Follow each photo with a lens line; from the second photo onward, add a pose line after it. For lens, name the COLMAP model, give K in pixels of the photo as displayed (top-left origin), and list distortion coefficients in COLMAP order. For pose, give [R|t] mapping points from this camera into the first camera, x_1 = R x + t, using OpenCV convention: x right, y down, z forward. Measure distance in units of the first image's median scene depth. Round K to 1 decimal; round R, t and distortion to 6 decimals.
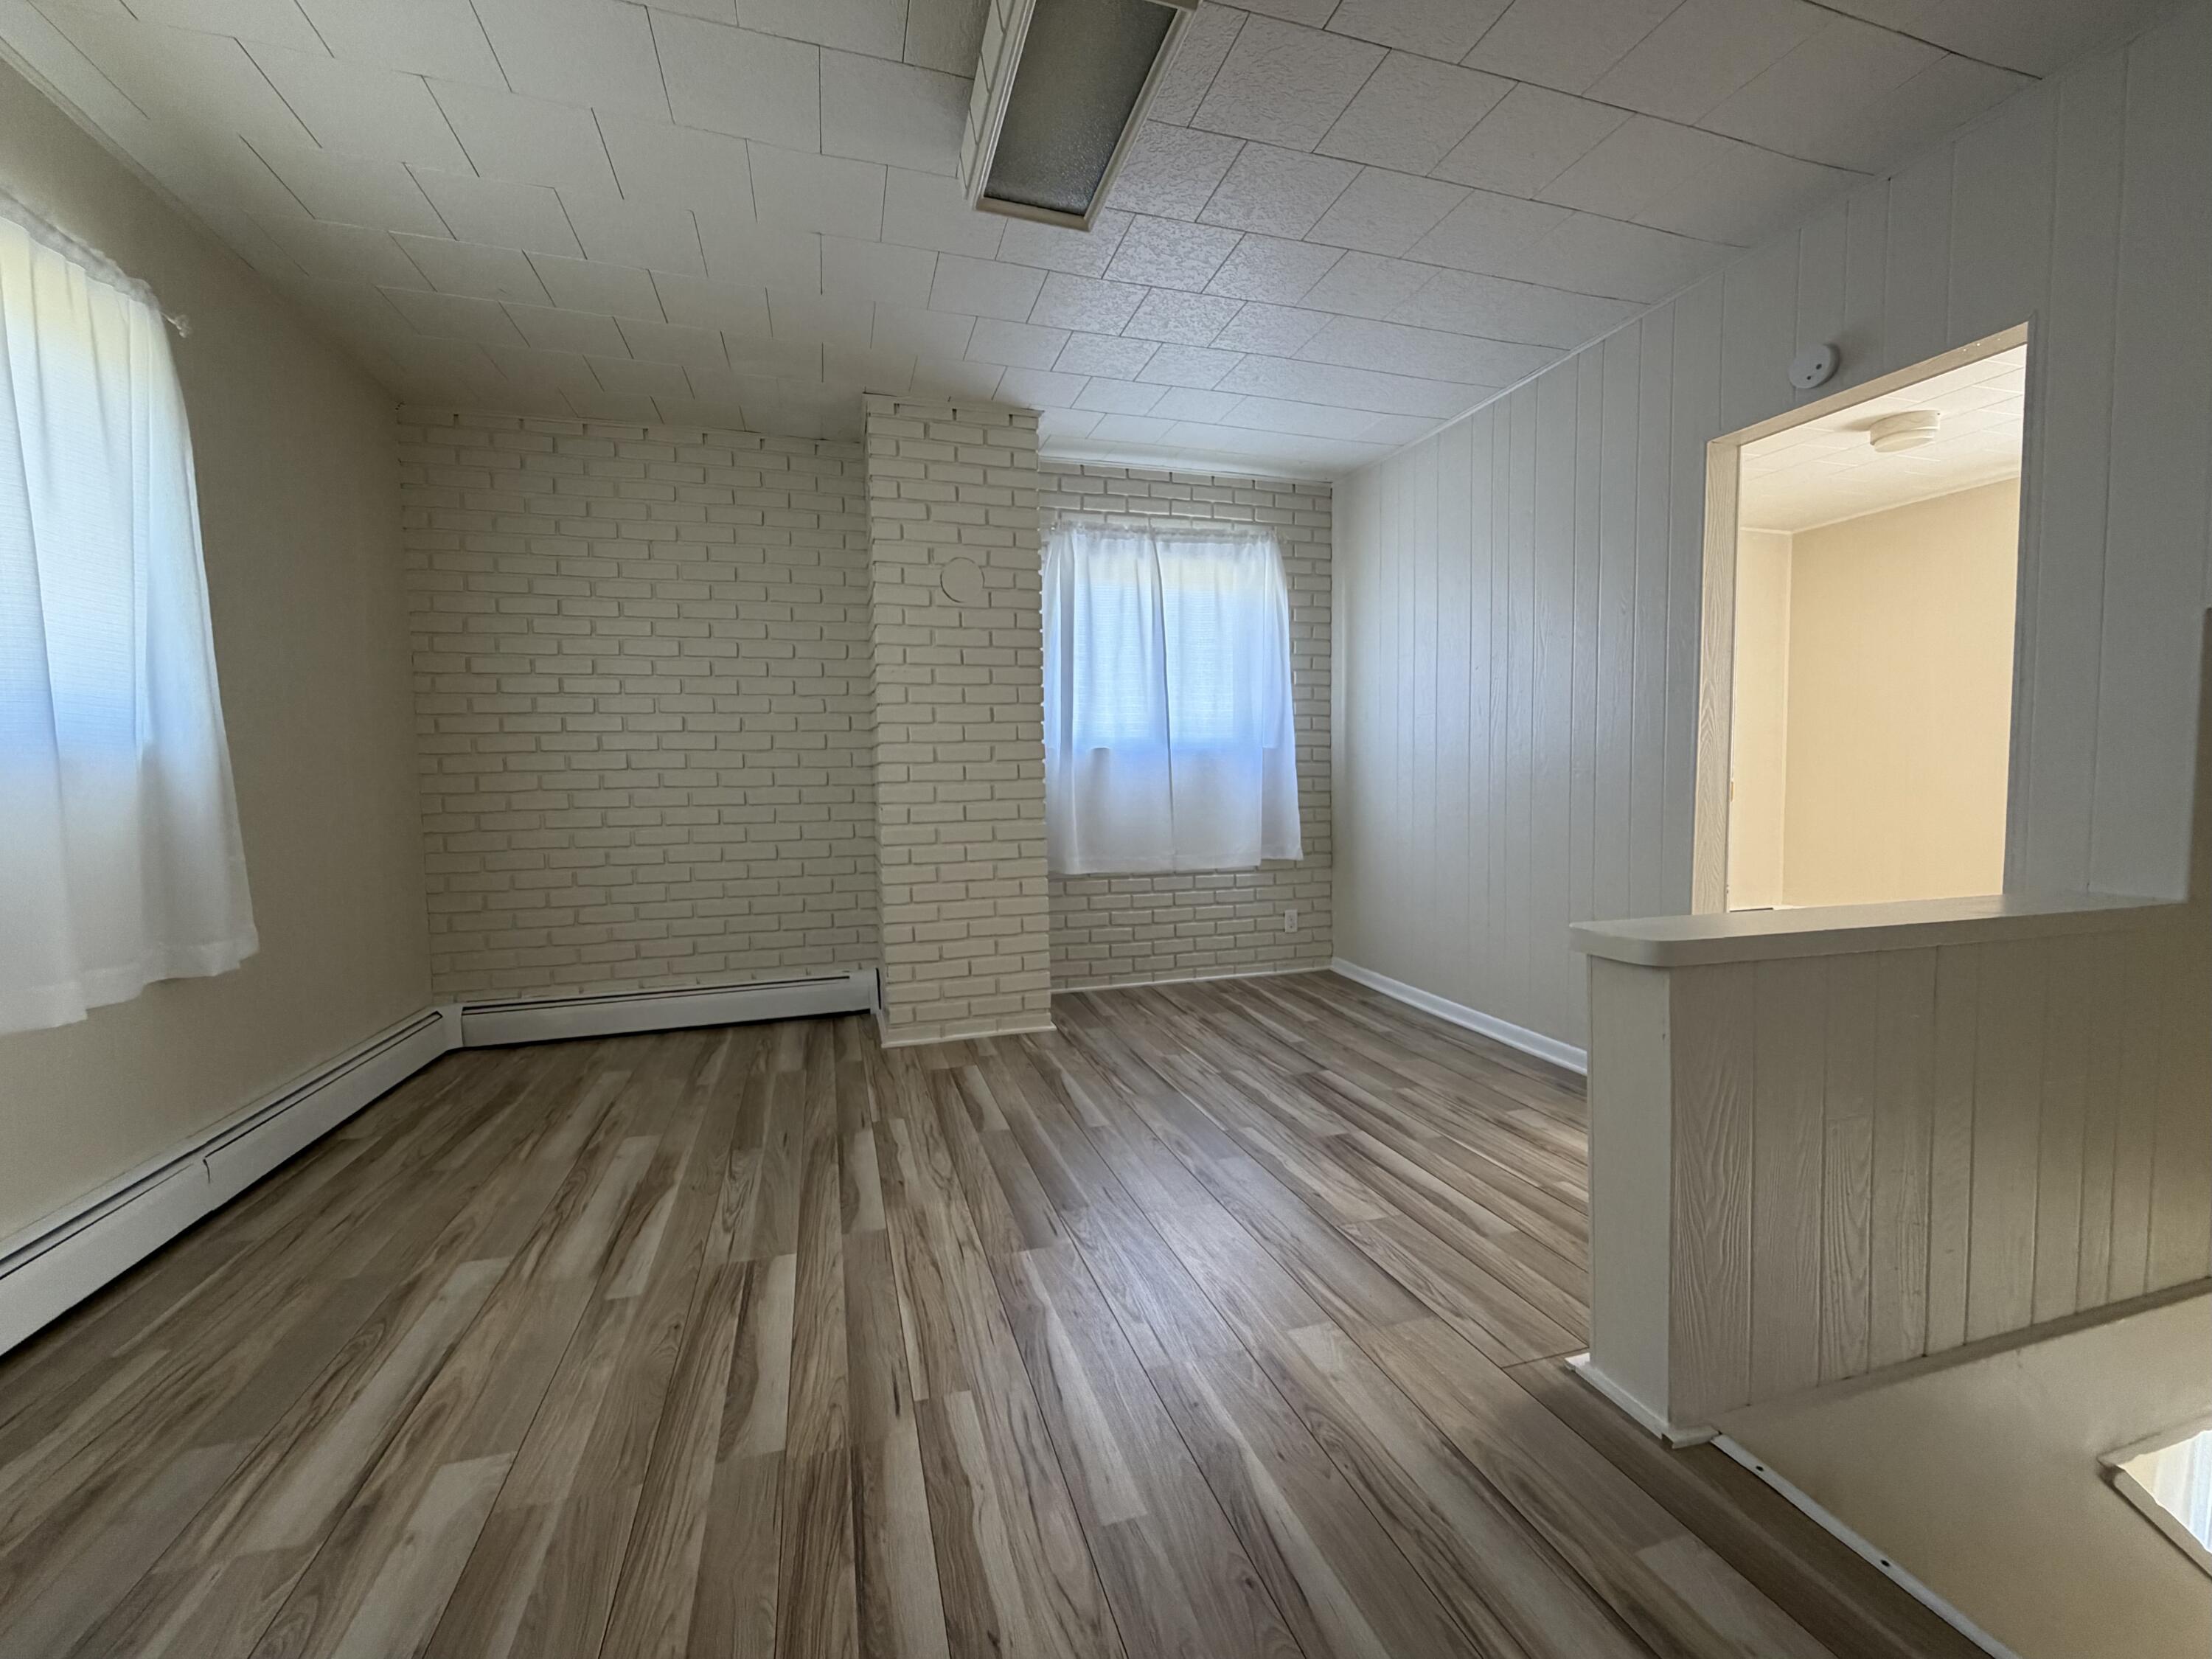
lens RADIAL K [[882.9, 0, 1102.3], [0, 882.9, 840.6], [0, 0, 1]] dist [0.000569, -0.000202]
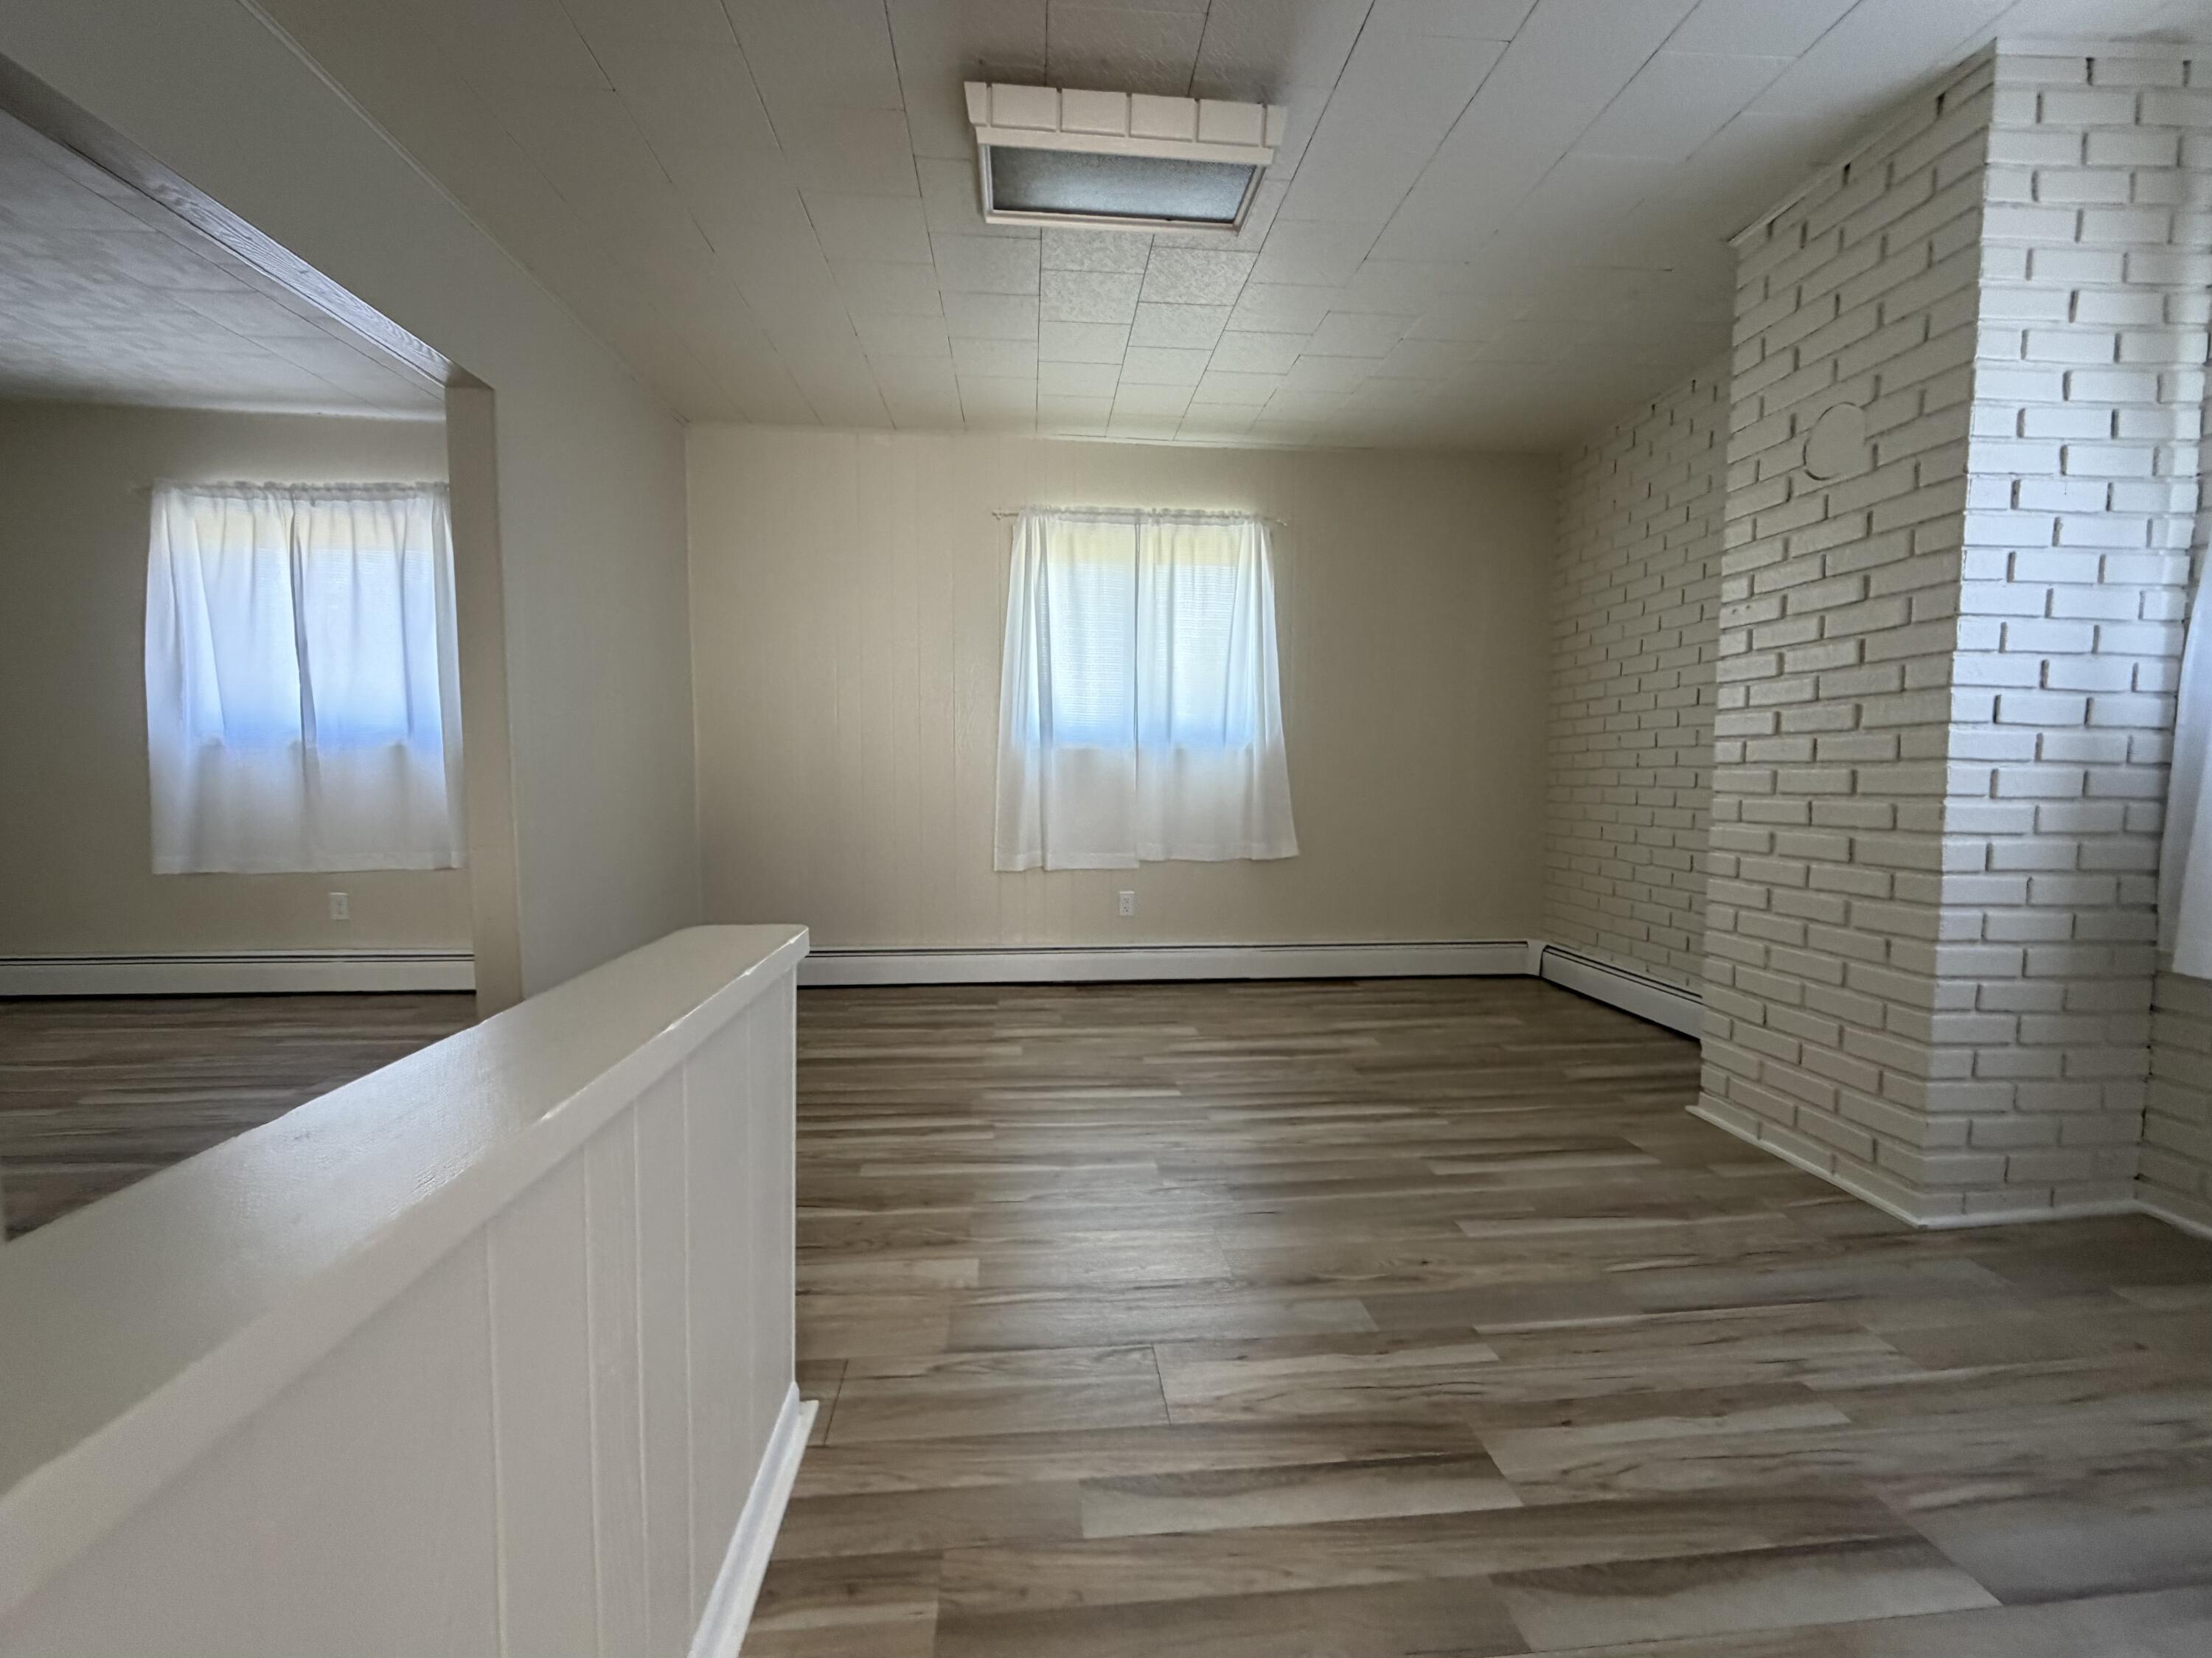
lens RADIAL K [[882.8, 0, 1102.3], [0, 882.8, 840.1], [0, 0, 1]] dist [0.000569, -0.000202]
pose [[-0.205347, 0.093844, -0.974180, 0.756192], [-0.063792, 0.991992, 0.109007, -0.064055], [0.976608, 0.084529, -0.197716, 0.824308]]
